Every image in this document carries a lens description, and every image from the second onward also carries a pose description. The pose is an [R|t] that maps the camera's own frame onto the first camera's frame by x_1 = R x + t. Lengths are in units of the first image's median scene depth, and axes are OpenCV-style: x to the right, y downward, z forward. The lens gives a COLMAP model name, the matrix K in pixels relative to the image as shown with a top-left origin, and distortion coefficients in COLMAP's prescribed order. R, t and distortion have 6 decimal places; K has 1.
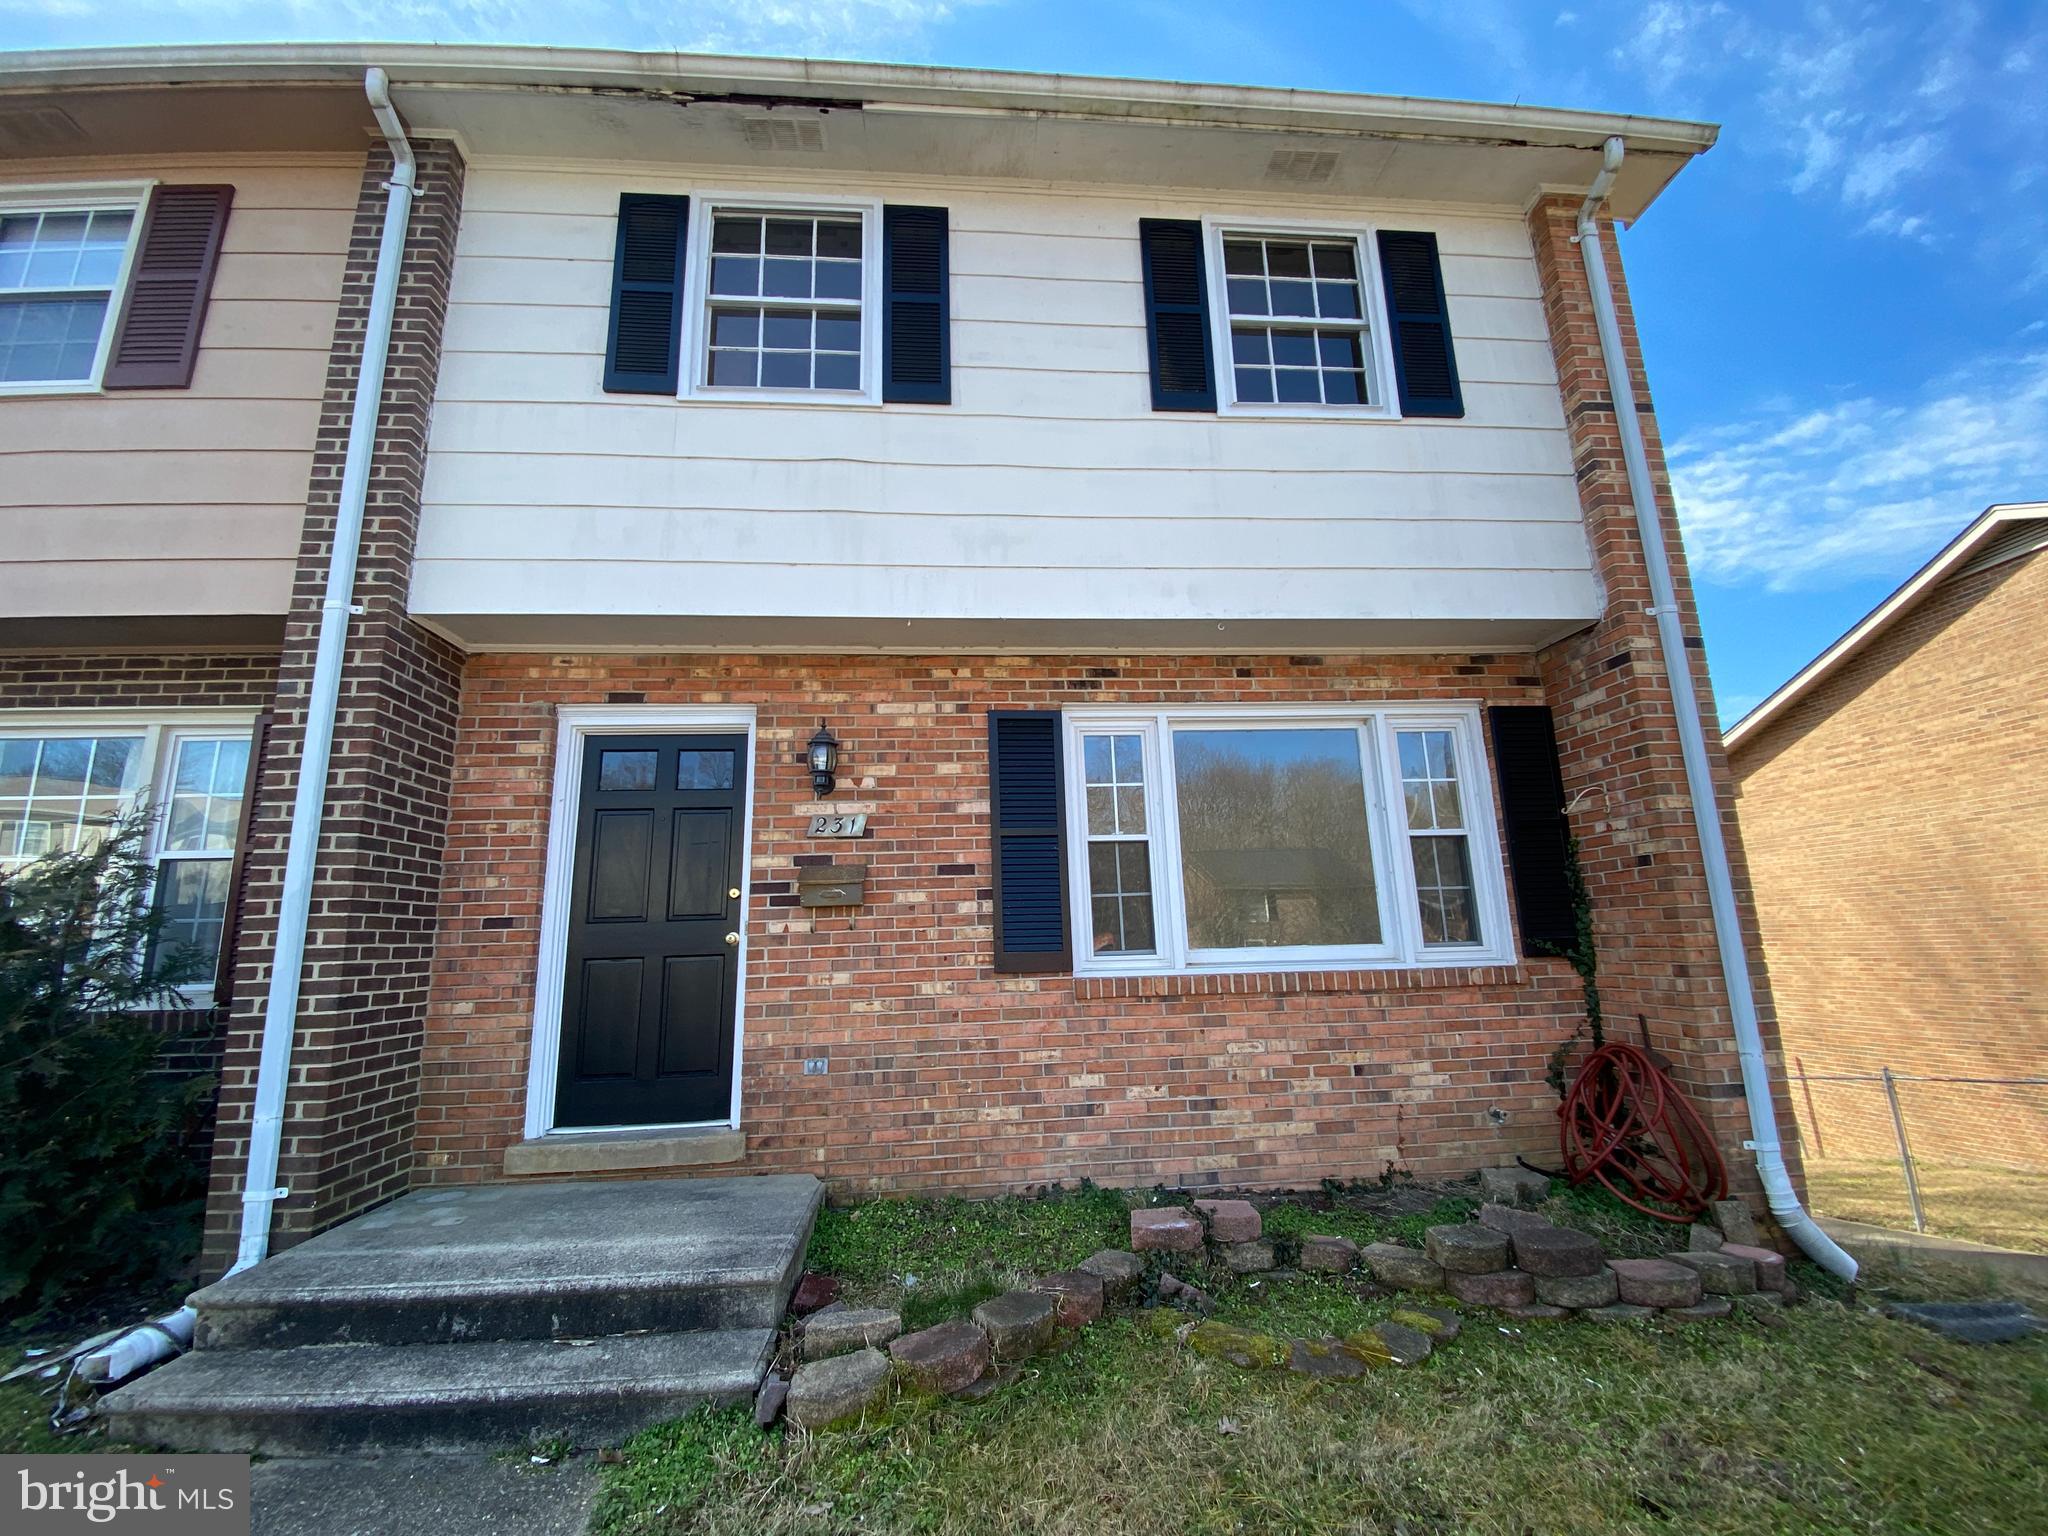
lens RADIAL K [[829.0, 0, 1035.9], [0, 829.0, 755.4], [0, 0, 1]] dist [0.005304, -0.012938]
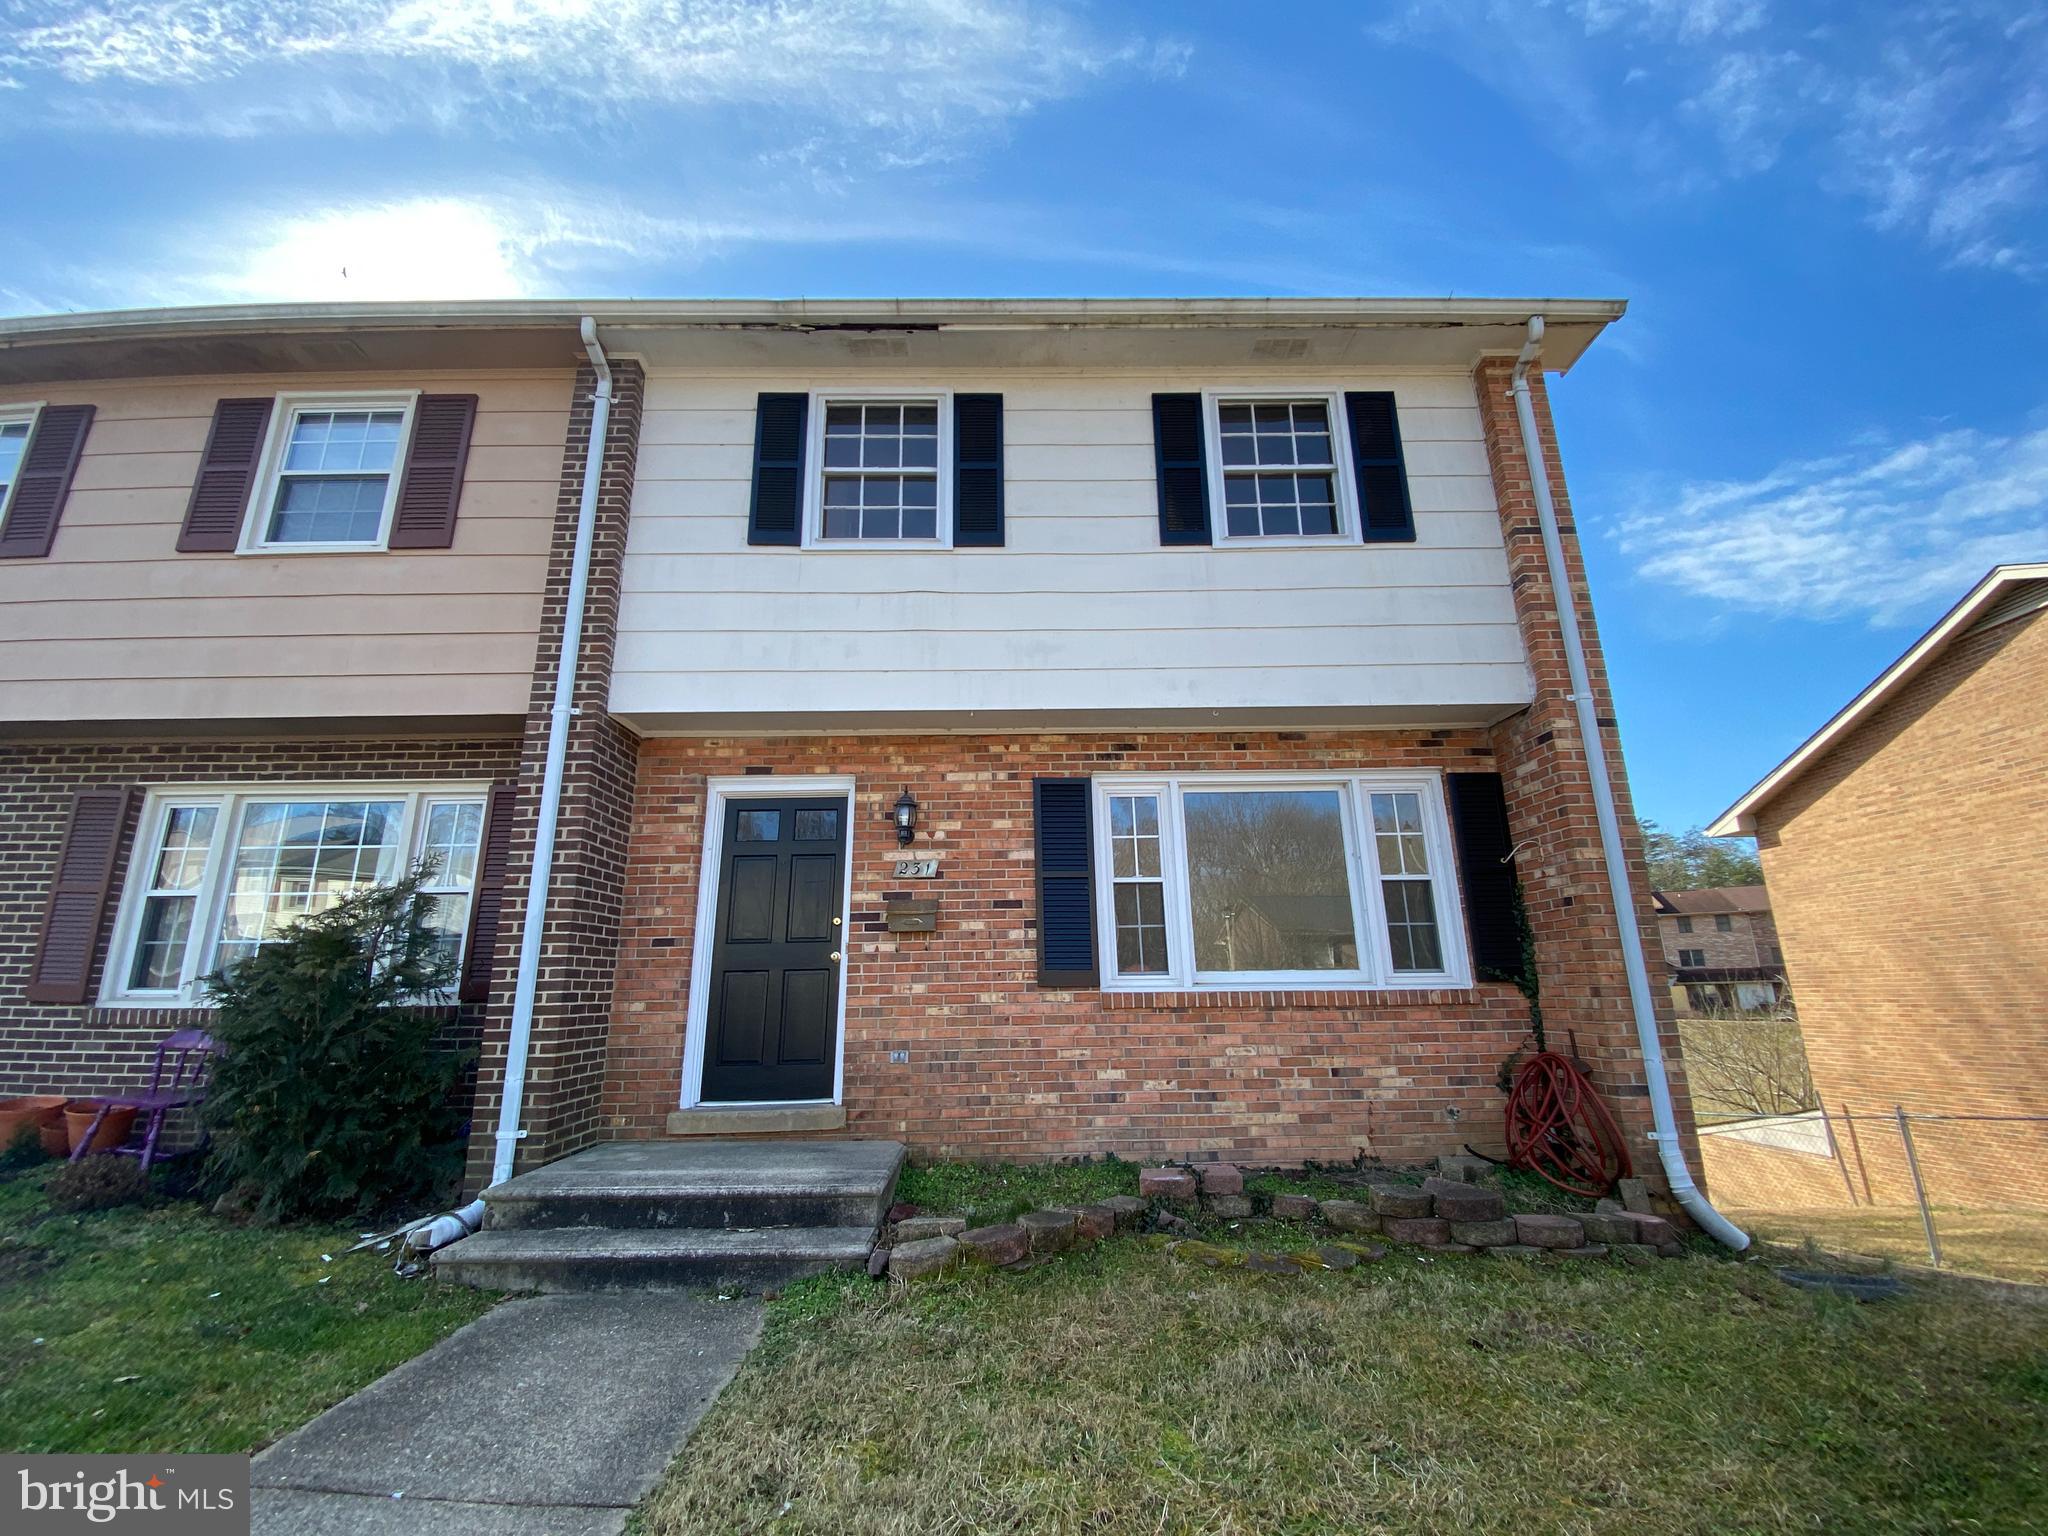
lens RADIAL K [[829.0, 0, 1043.4], [0, 829.0, 759.8], [0, 0, 1]] dist [0.005304, -0.012938]
pose [[0.998011, -0.003760, -0.062934, 0.040409], [0.000792, 0.998889, -0.047112, -0.025291], [0.063041, 0.046969, 0.996905, -0.287133]]
